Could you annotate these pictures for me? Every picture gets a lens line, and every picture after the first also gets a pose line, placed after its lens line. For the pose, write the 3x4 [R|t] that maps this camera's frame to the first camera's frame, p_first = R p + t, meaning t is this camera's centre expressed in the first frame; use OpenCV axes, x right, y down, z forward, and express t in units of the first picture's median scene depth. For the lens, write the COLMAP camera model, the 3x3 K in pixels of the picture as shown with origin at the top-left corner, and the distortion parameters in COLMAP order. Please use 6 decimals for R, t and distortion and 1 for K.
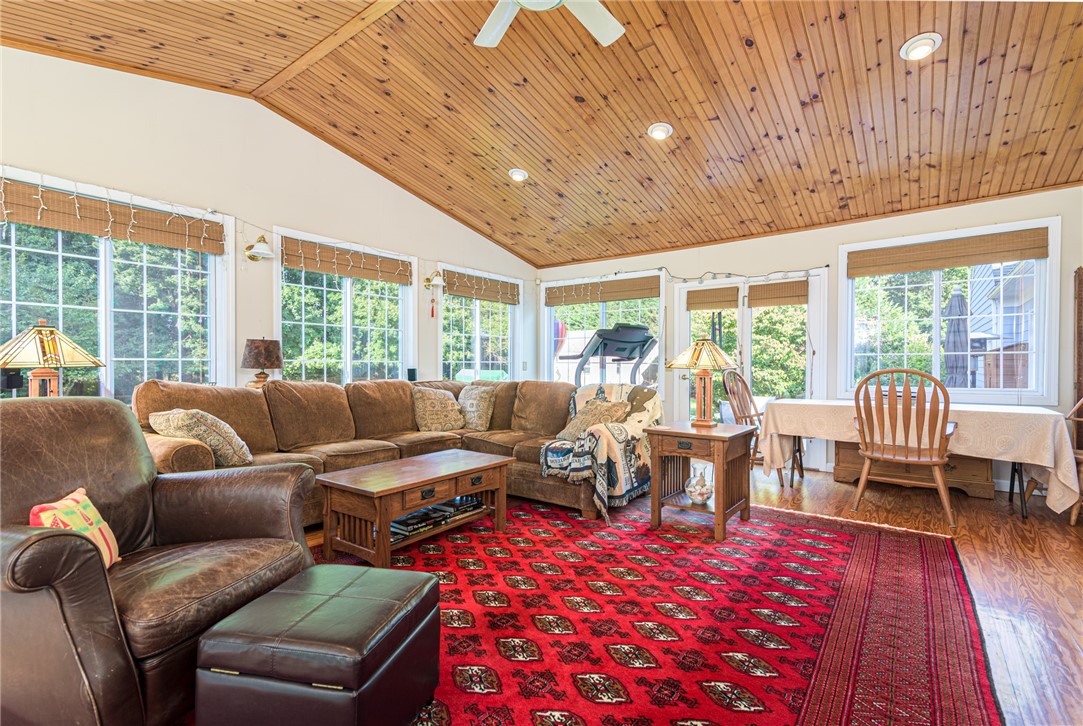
lens RADIAL K [[494.9, 0, 540.6], [0, 494.9, 365.0], [0, 0, 1]] dist [0.010693, -0.000517]
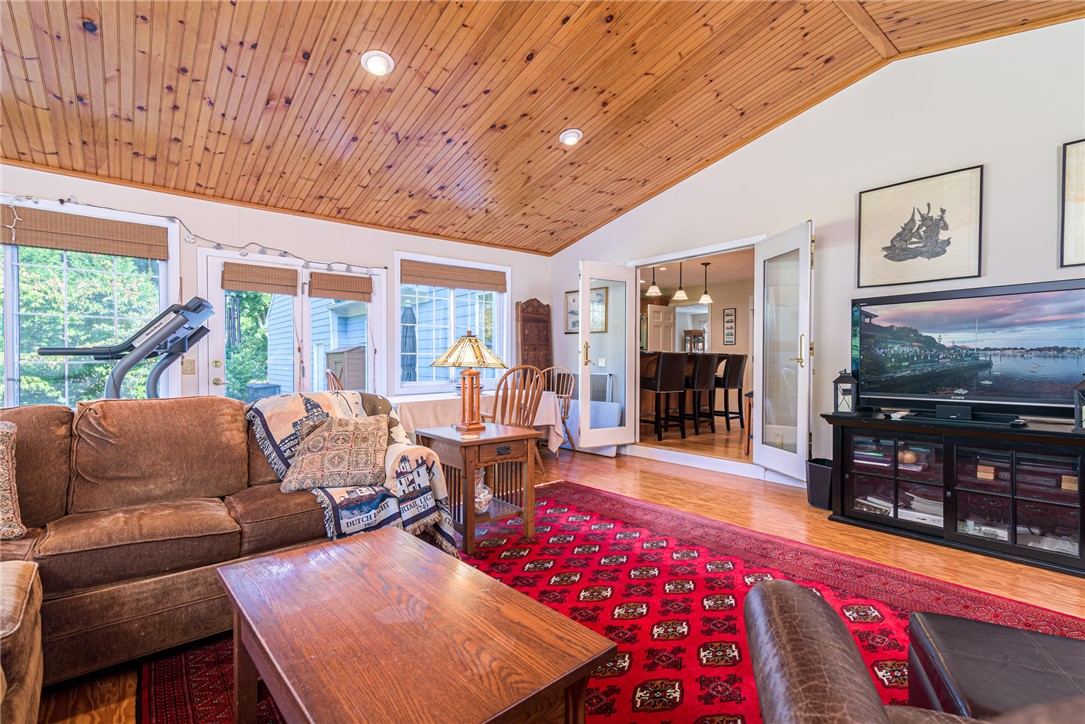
lens RADIAL K [[490.8, 0, 549.9], [0, 490.8, 365.4], [0, 0, 1]] dist [0.016201, -0.000346]
pose [[0.221353, -0.010072, 0.975142, -0.332861], [0.005201, 0.999945, 0.009148, -0.002390], [-0.975180, 0.003047, 0.221393, 0.410873]]
